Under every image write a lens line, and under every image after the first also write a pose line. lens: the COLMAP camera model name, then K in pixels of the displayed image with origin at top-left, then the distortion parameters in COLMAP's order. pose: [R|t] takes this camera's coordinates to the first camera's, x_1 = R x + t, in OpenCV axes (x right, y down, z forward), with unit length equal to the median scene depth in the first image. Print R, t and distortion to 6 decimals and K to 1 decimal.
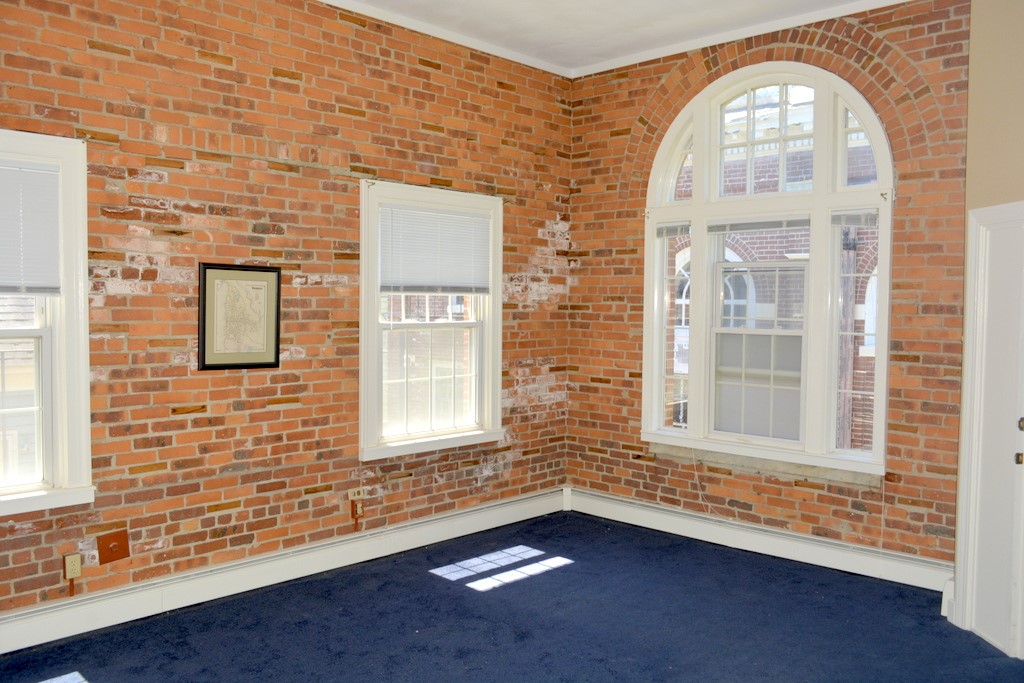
lens RADIAL K [[847.5, 0, 511.8], [0, 847.5, 341.2], [0, 0, 1]] dist [-0.020539, 0.003403]
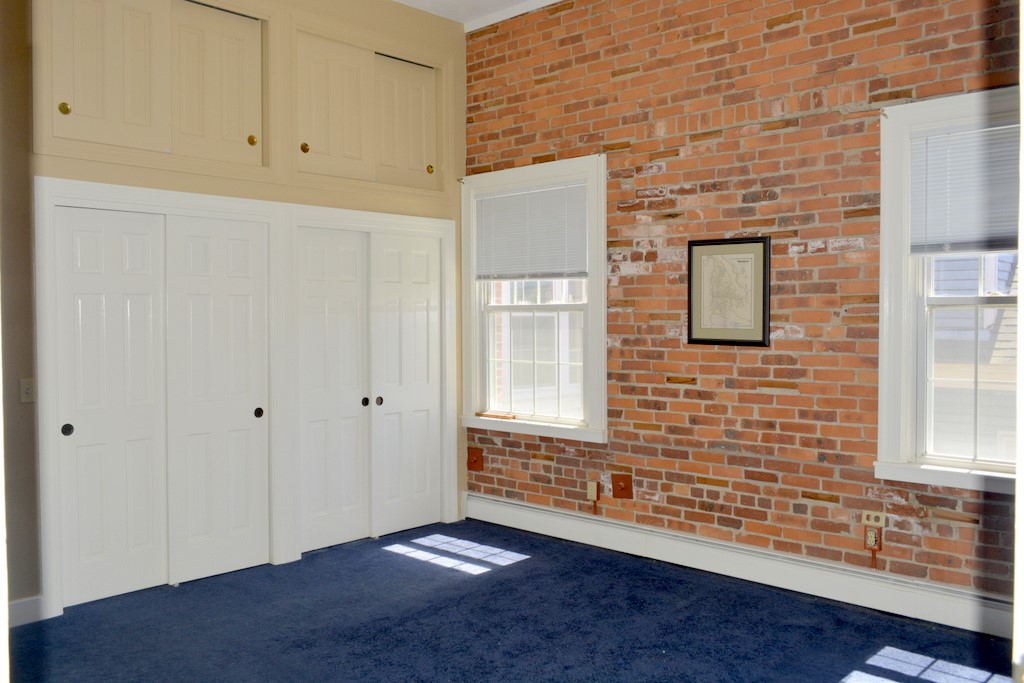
lens RADIAL K [[847.5, 0, 511.9], [0, 847.5, 339.3], [0, 0, 1]] dist [-0.020539, 0.003403]
pose [[0.015043, 0.018269, -0.999720, 0.656043], [-0.039239, 0.999074, 0.017667, 0.018545], [0.999117, 0.038962, 0.015746, 0.741683]]
